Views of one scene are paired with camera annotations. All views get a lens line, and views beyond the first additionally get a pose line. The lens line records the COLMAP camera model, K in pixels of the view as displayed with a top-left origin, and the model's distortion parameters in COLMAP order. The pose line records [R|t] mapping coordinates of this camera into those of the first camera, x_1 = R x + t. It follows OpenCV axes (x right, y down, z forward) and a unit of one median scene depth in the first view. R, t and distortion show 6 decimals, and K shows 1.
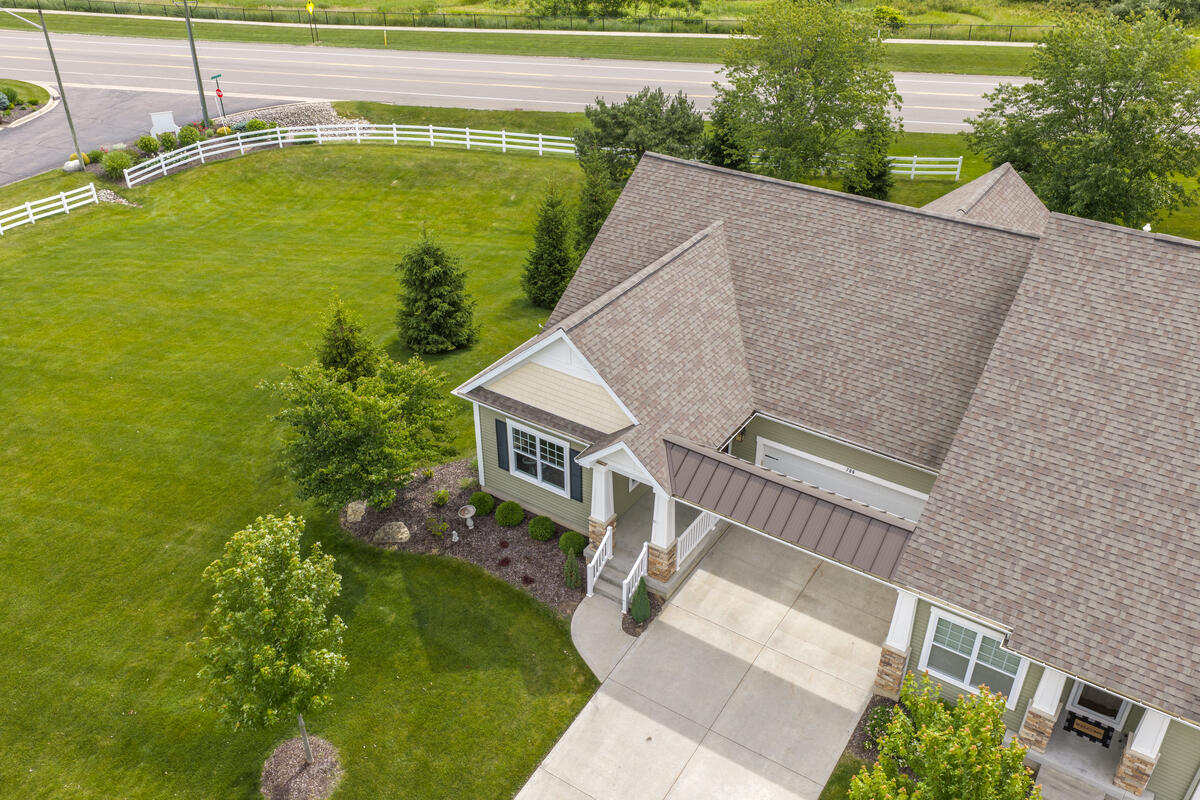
lens RADIAL K [[997.3, 0, 600.0], [0, 997.3, 400.0], [0, 0, 1]] dist [0.009038, -0.004158]
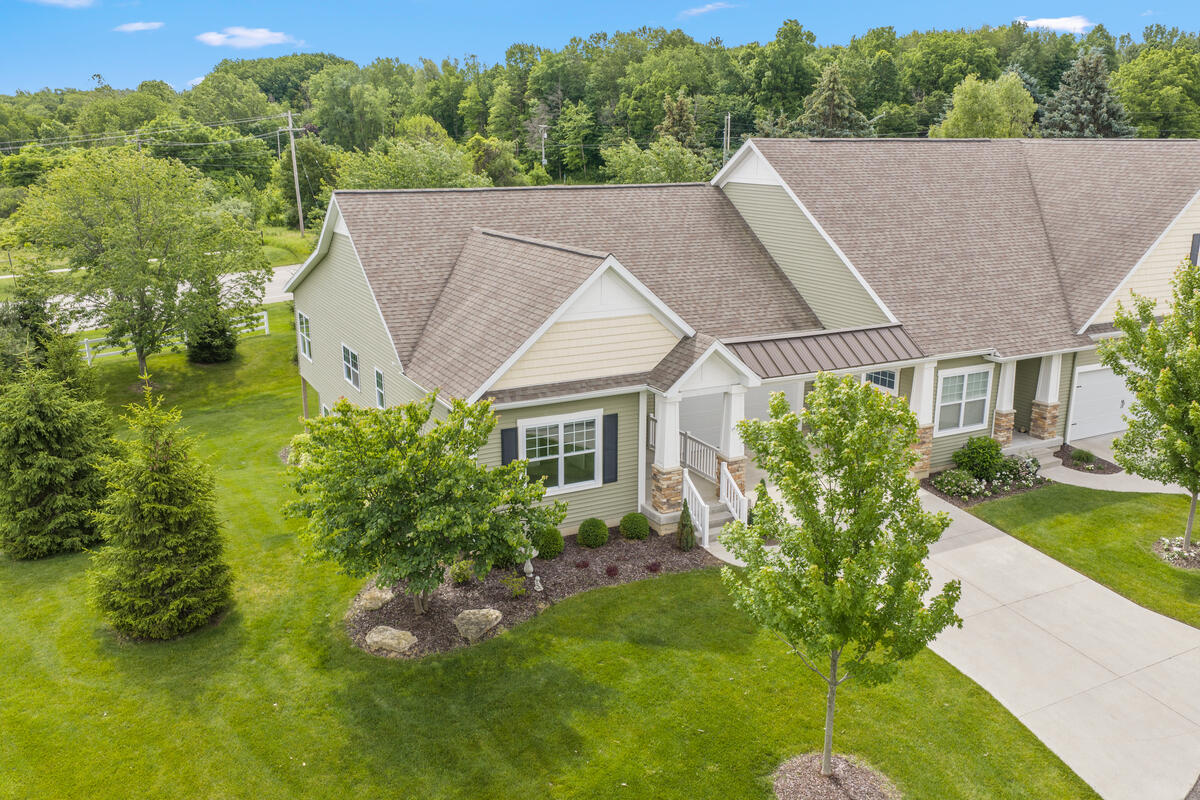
lens RADIAL K [[997.3, 0, 600.0], [0, 997.3, 400.0], [0, 0, 1]] dist [0.009038, -0.004158]
pose [[0.477626, -0.222509, 0.849920, -0.834898], [0.469272, 0.882448, -0.032690, 0.068774], [-0.742736, 0.414457, 0.525897, 0.582968]]
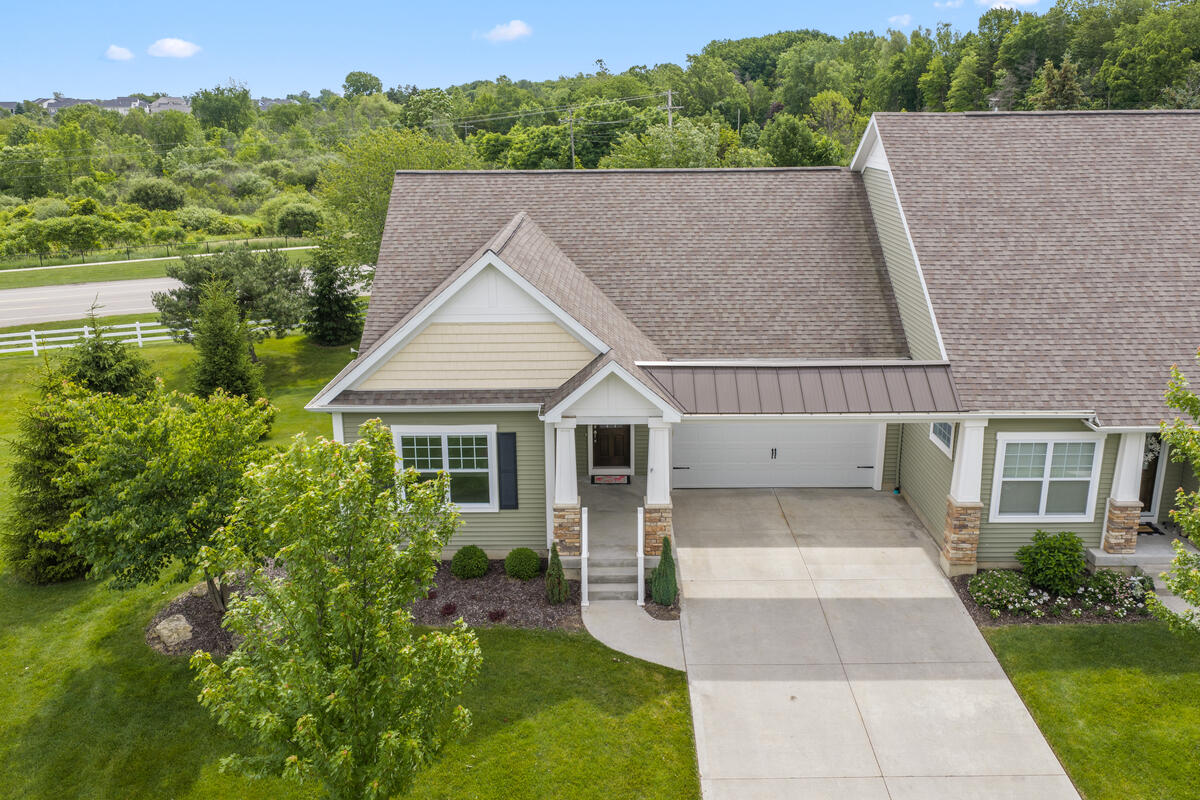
lens RADIAL K [[996.2, 0, 600.0], [0, 996.2, 400.0], [0, 0, 1]] dist [0.009746, -0.007798]
pose [[0.833040, -0.157462, 0.530330, -0.397645], [0.302724, 0.932123, -0.198758, 0.218112], [-0.463036, 0.326116, 0.824164, 0.350357]]
